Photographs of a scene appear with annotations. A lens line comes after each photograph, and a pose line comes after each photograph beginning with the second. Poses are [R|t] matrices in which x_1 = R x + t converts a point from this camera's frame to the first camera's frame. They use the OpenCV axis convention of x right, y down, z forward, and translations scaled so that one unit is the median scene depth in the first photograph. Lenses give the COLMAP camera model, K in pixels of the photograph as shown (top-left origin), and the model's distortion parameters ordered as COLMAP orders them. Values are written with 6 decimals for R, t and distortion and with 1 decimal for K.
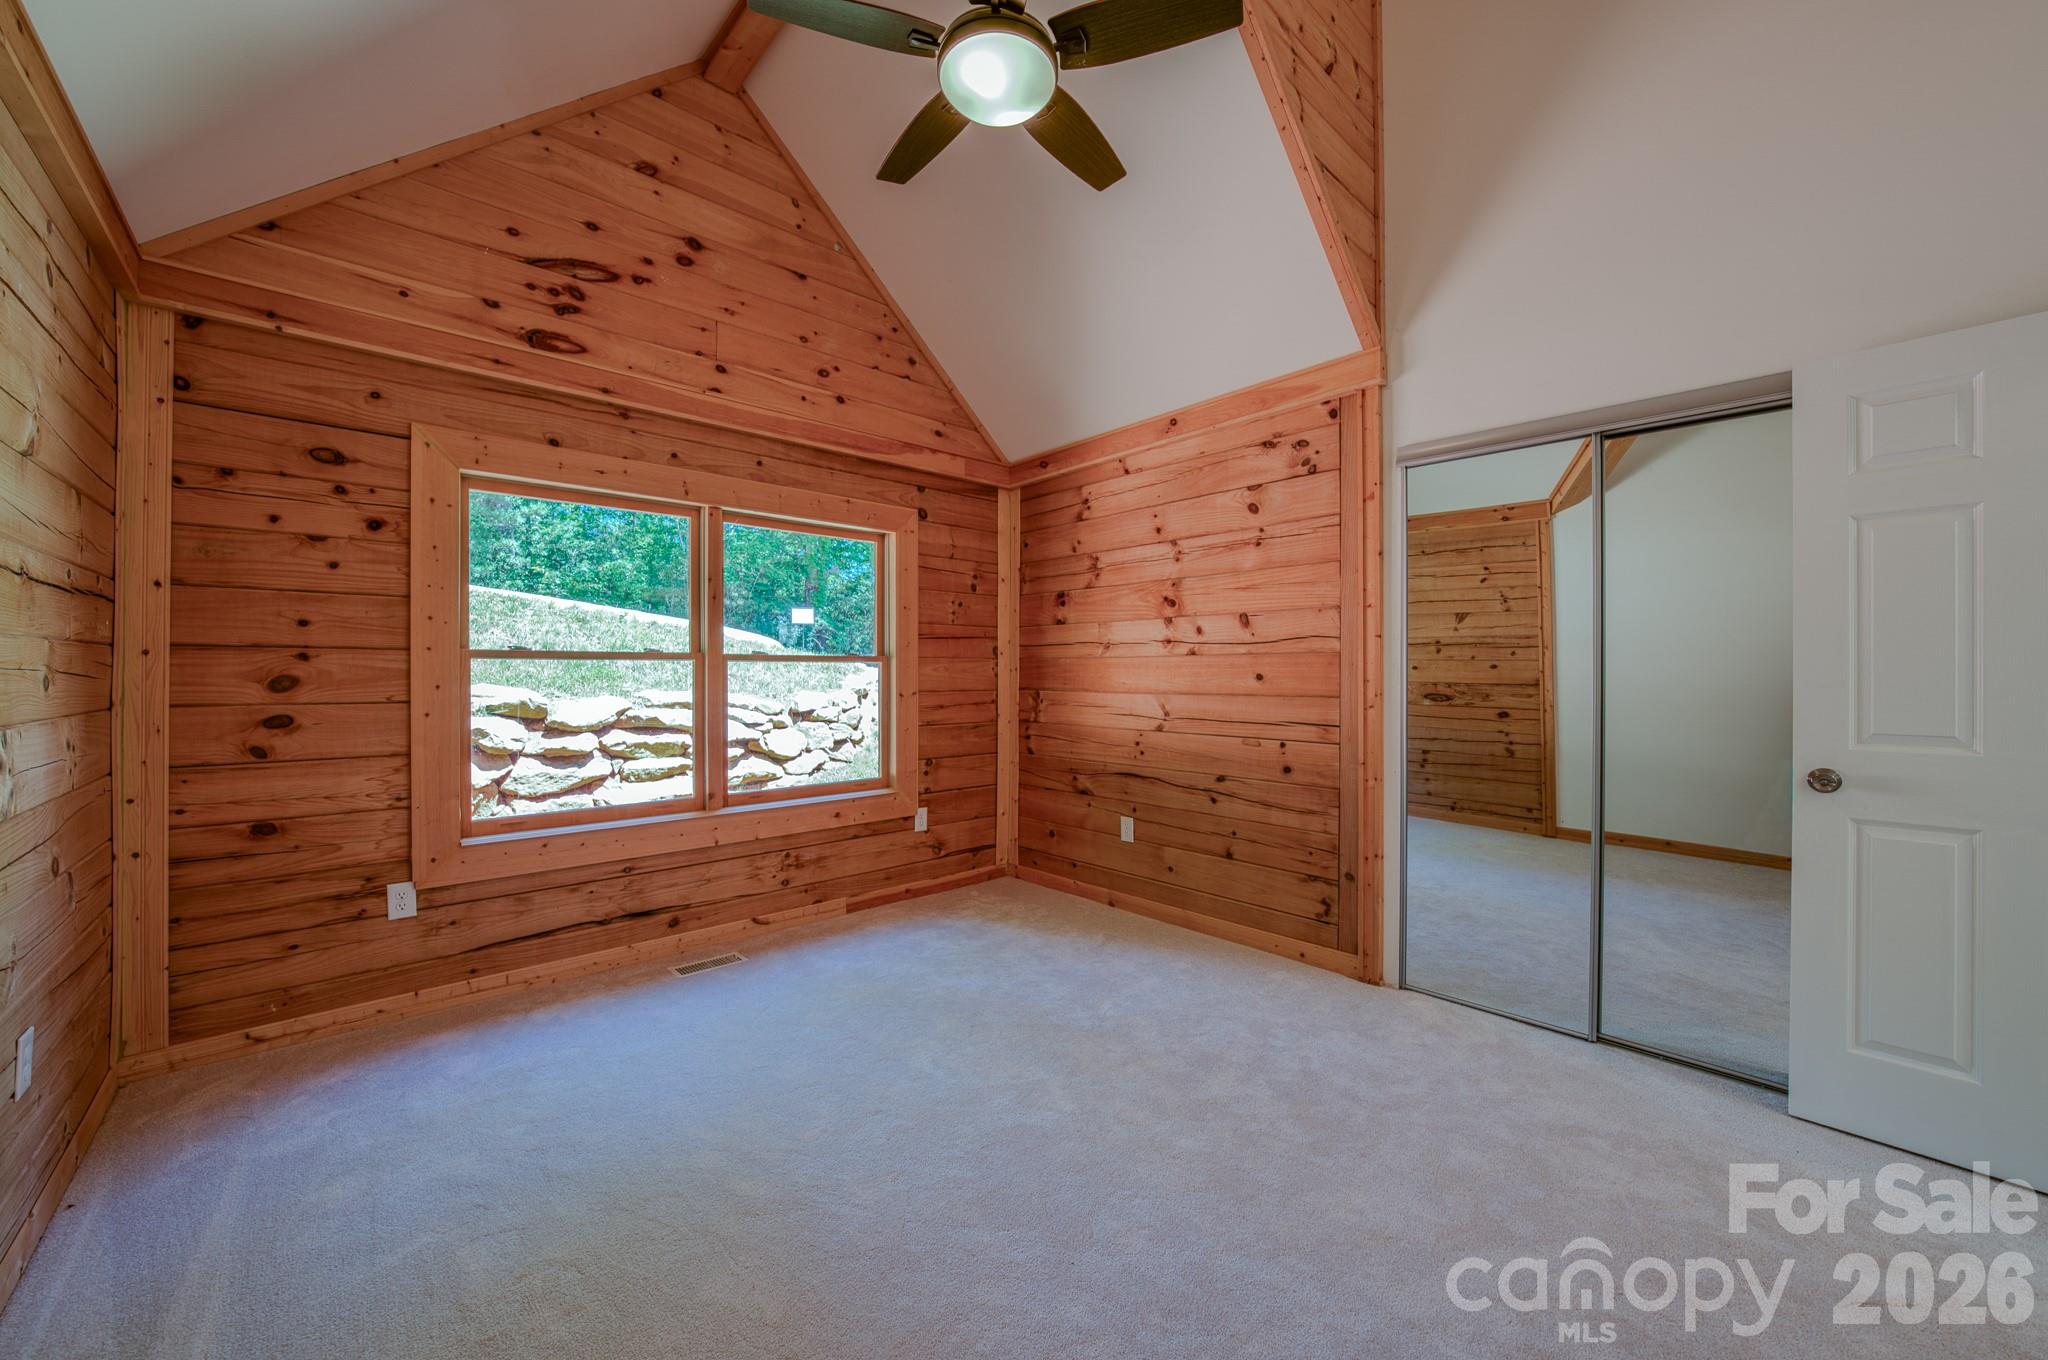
lens RADIAL K [[749.6, 0, 1047.0], [0, 749.6, 662.3], [0, 0, 1]] dist [-0.029433, 0.005890]
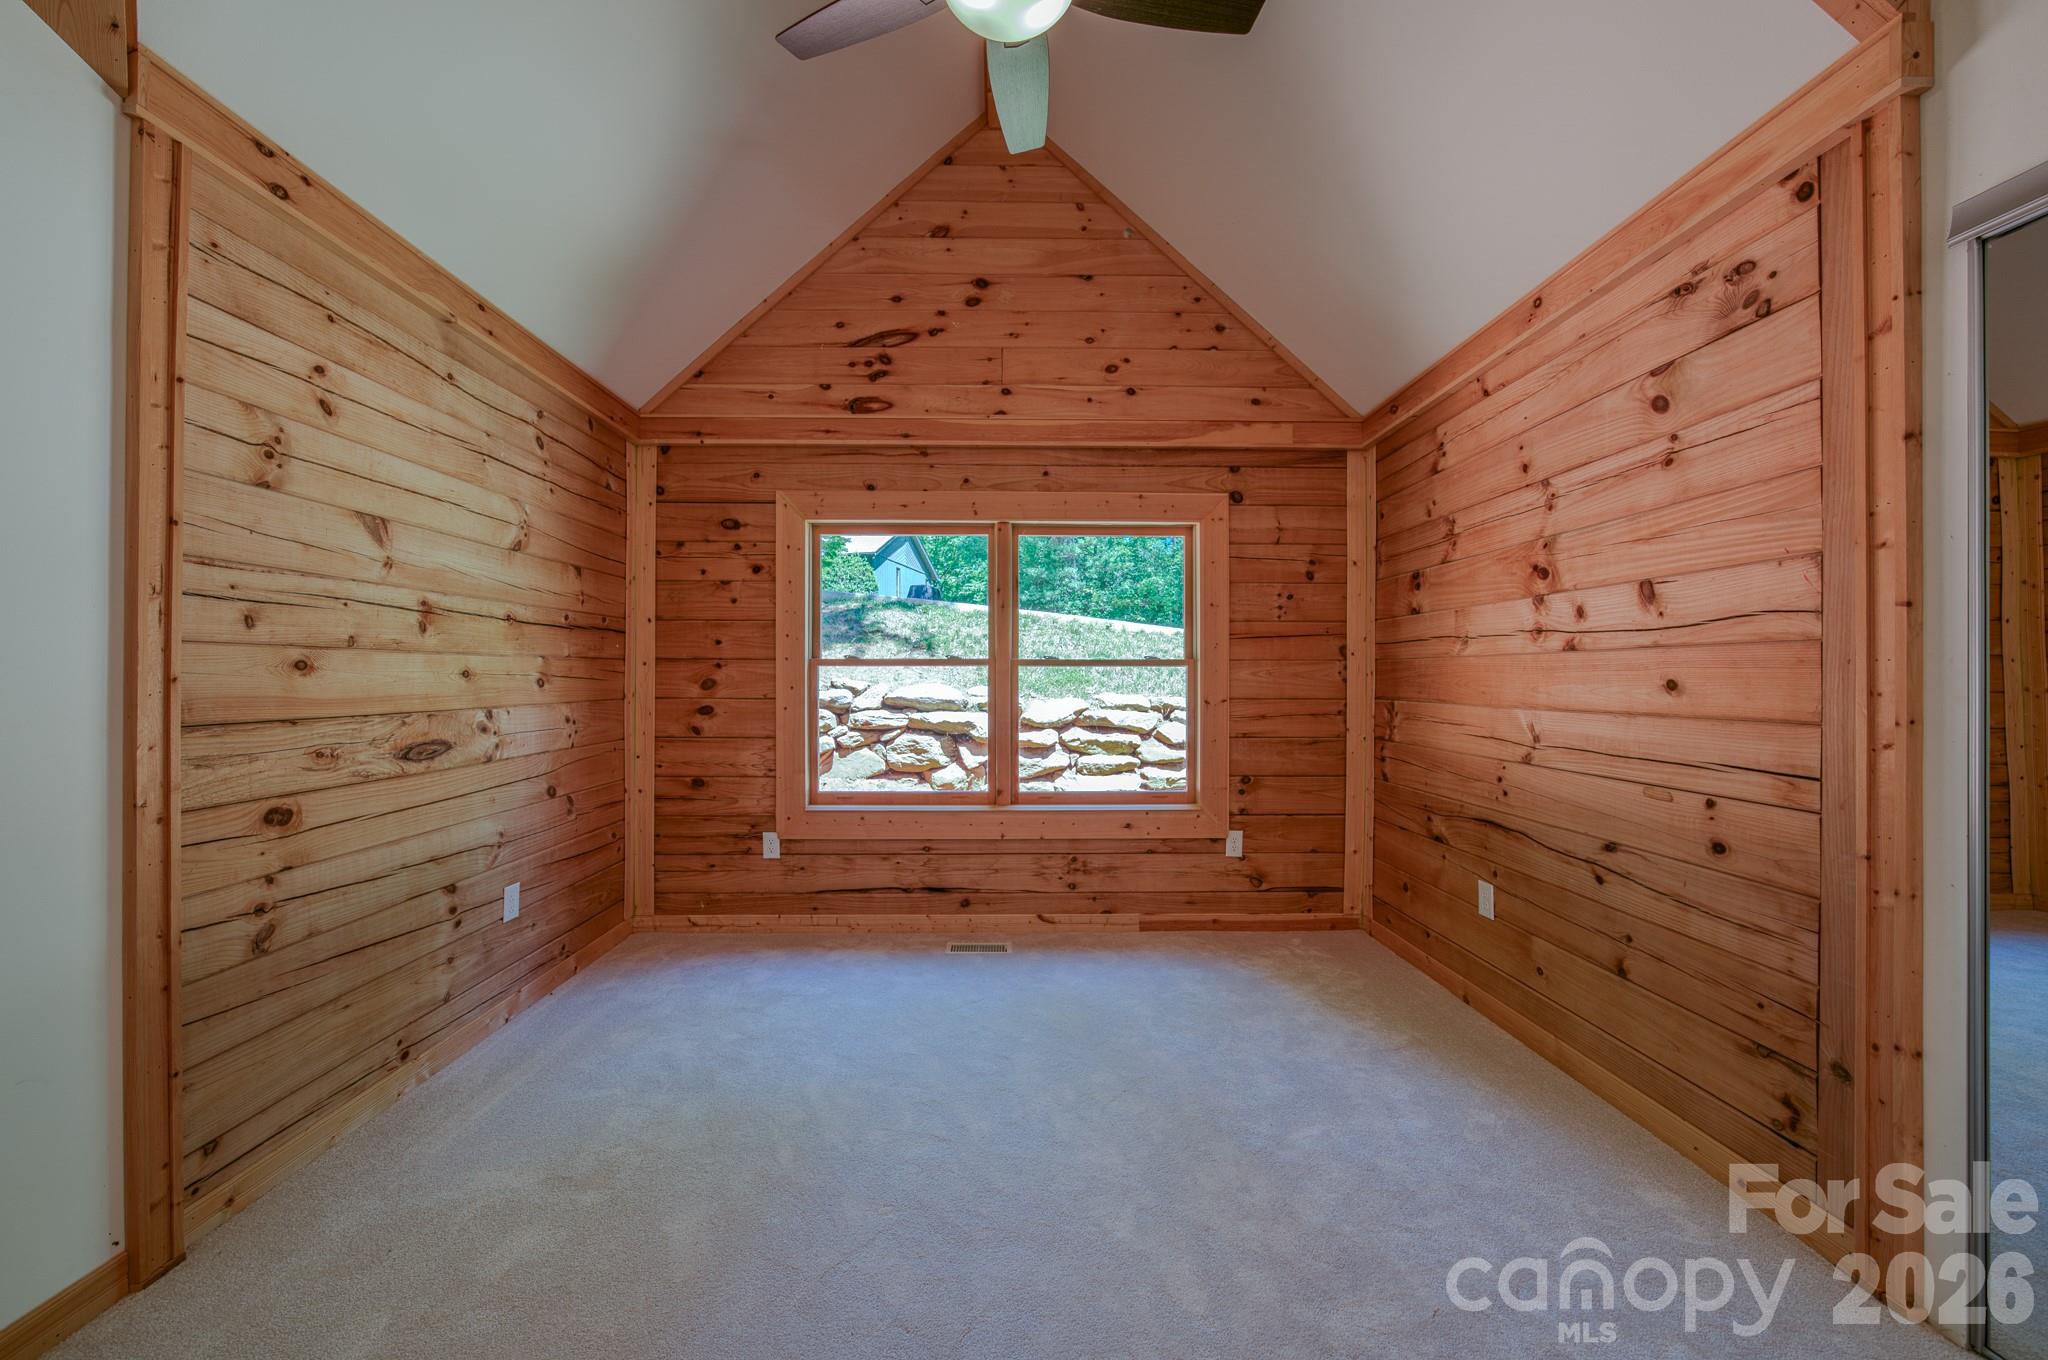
lens RADIAL K [[751.7, 0, 1026.3], [0, 751.7, 667.6], [0, 0, 1]] dist [-0.027703, 0.005650]
pose [[0.741294, -0.007301, -0.671141, 0.299642], [0.007987, 0.999966, -0.002056, 0.002899], [0.671133, -0.003836, 0.741327, 0.222270]]
